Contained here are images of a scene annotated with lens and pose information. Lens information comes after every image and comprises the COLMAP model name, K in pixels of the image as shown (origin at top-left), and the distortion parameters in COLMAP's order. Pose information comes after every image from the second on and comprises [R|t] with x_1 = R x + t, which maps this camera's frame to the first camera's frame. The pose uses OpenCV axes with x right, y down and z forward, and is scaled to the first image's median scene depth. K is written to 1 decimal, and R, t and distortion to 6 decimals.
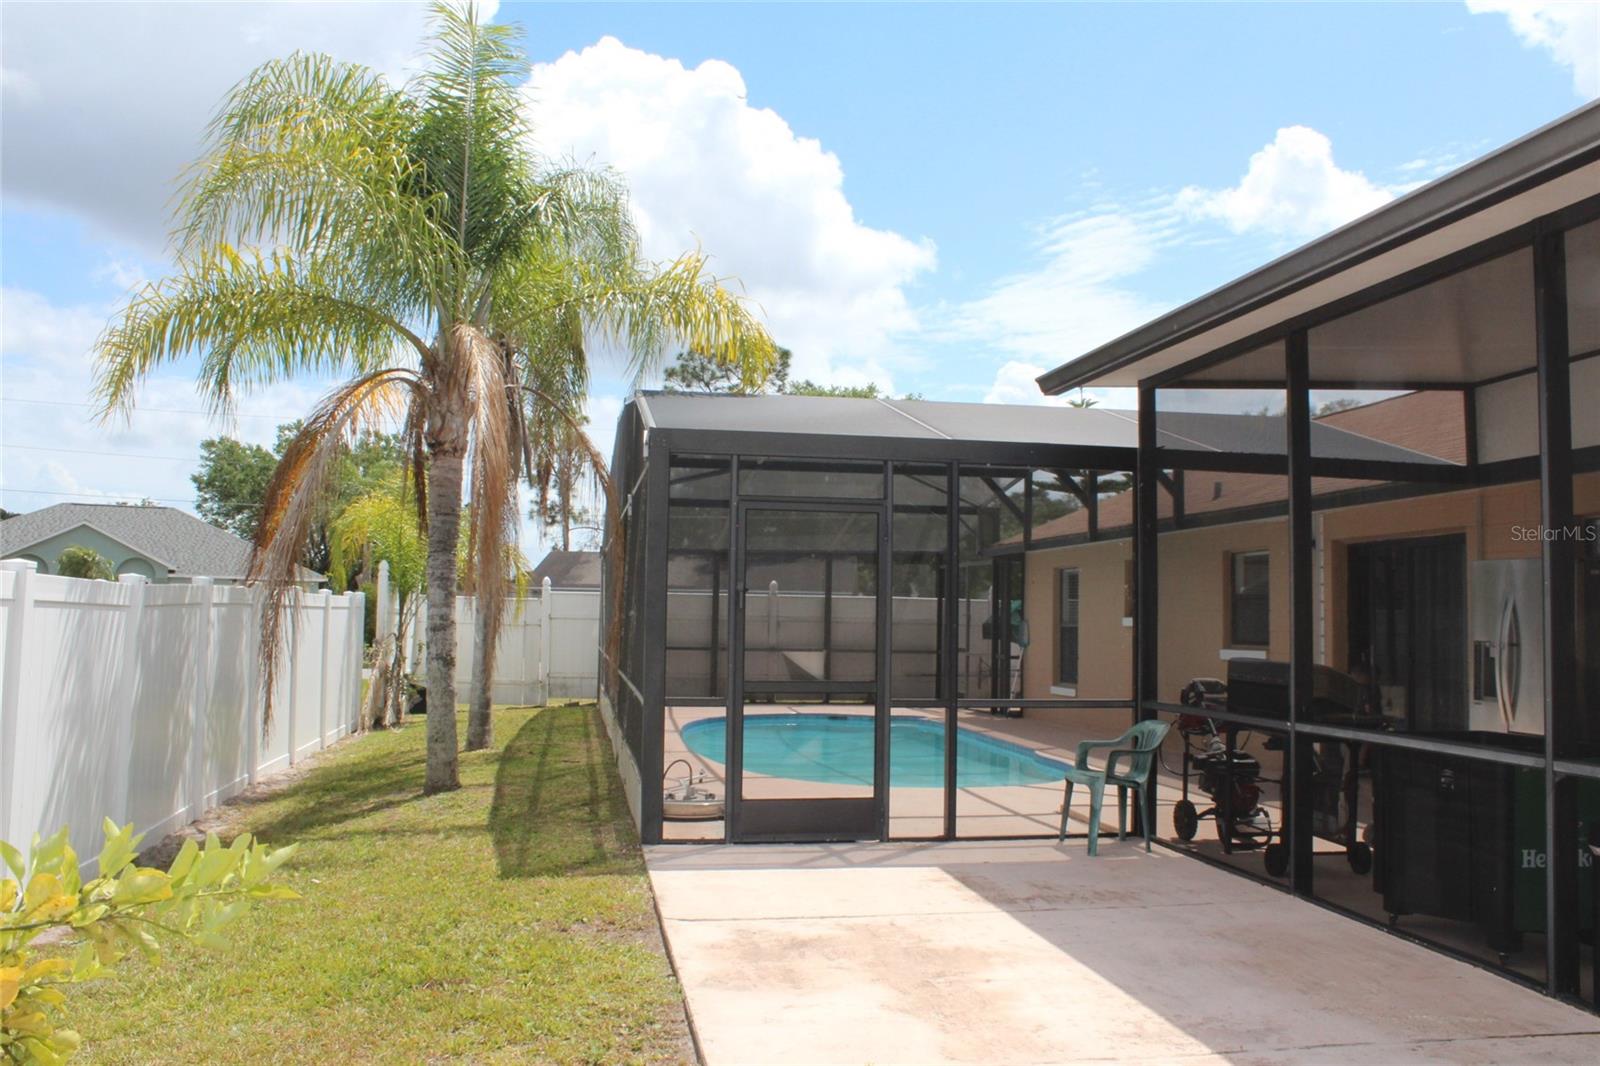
lens RADIAL K [[1372.0, 0, 809.6], [0, 1372.0, 527.6], [0, 0, 1]] dist [-0.164593, 0.138049]
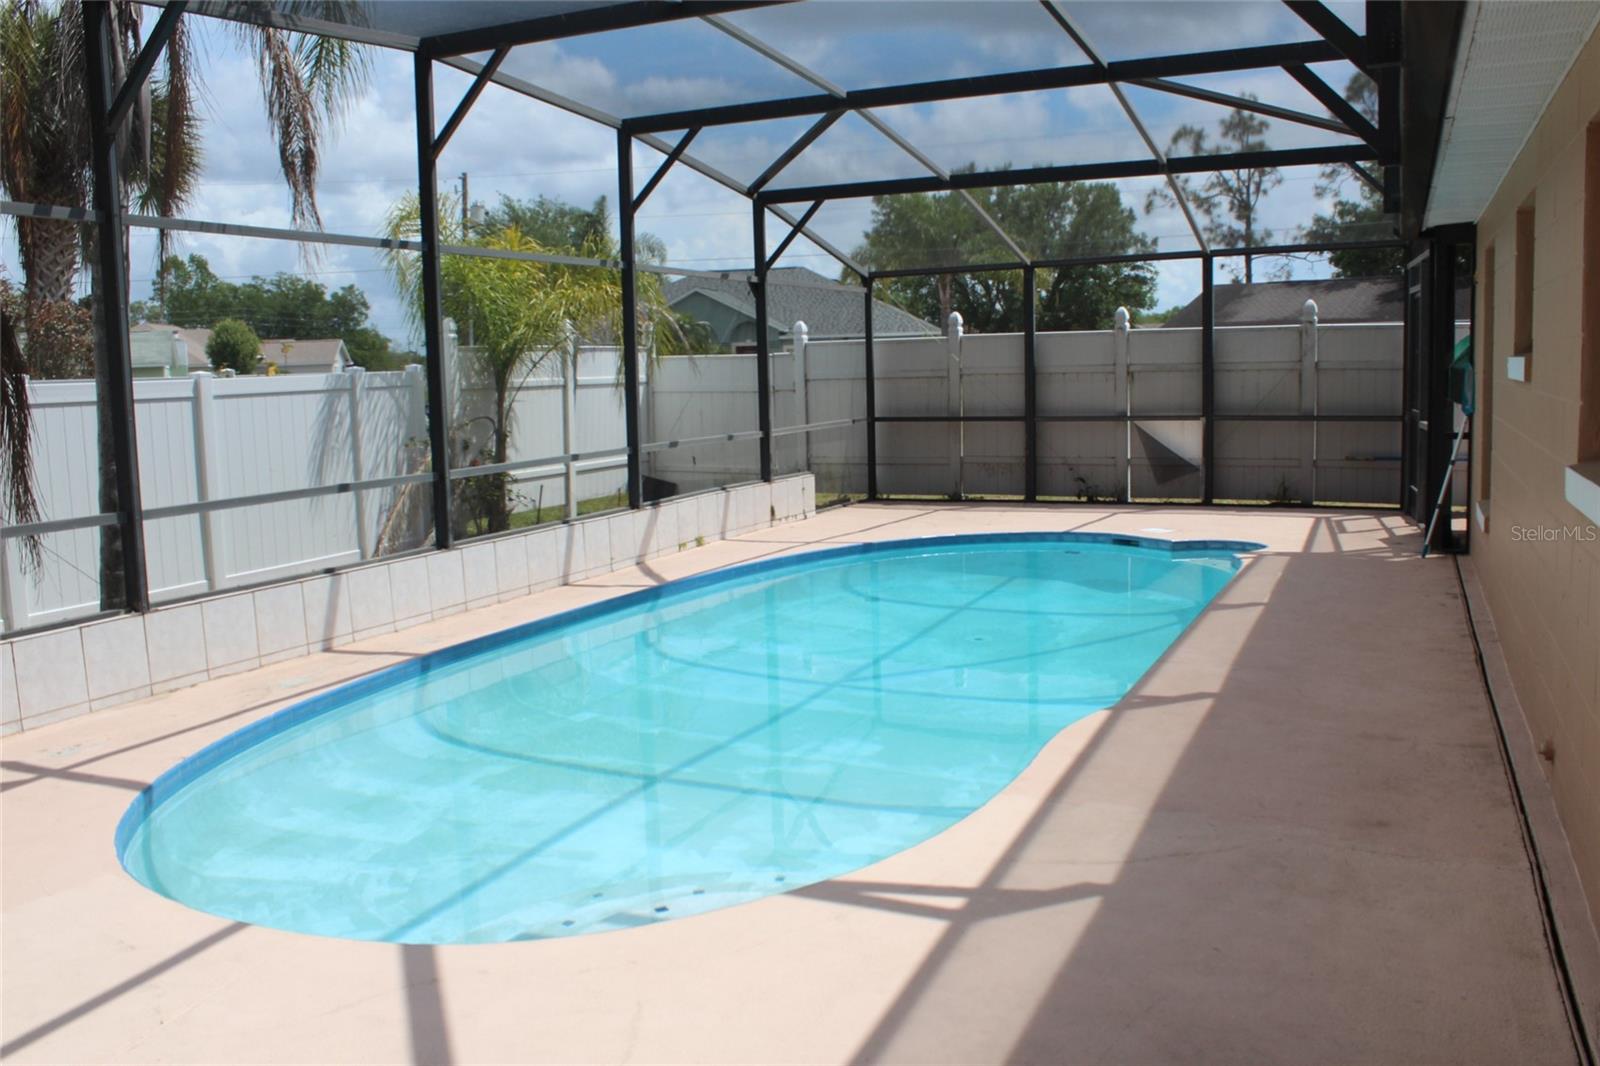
lens RADIAL K [[1372.0, 0, 803.4], [0, 1372.0, 533.3], [0, 0, 1]] dist [-0.164593, 0.138049]
pose [[0.834579, 0.026009, -0.550274, 0.382561], [0.079728, 0.982666, 0.167366, 0.050251], [0.545089, -0.183552, 0.818039, 0.794512]]
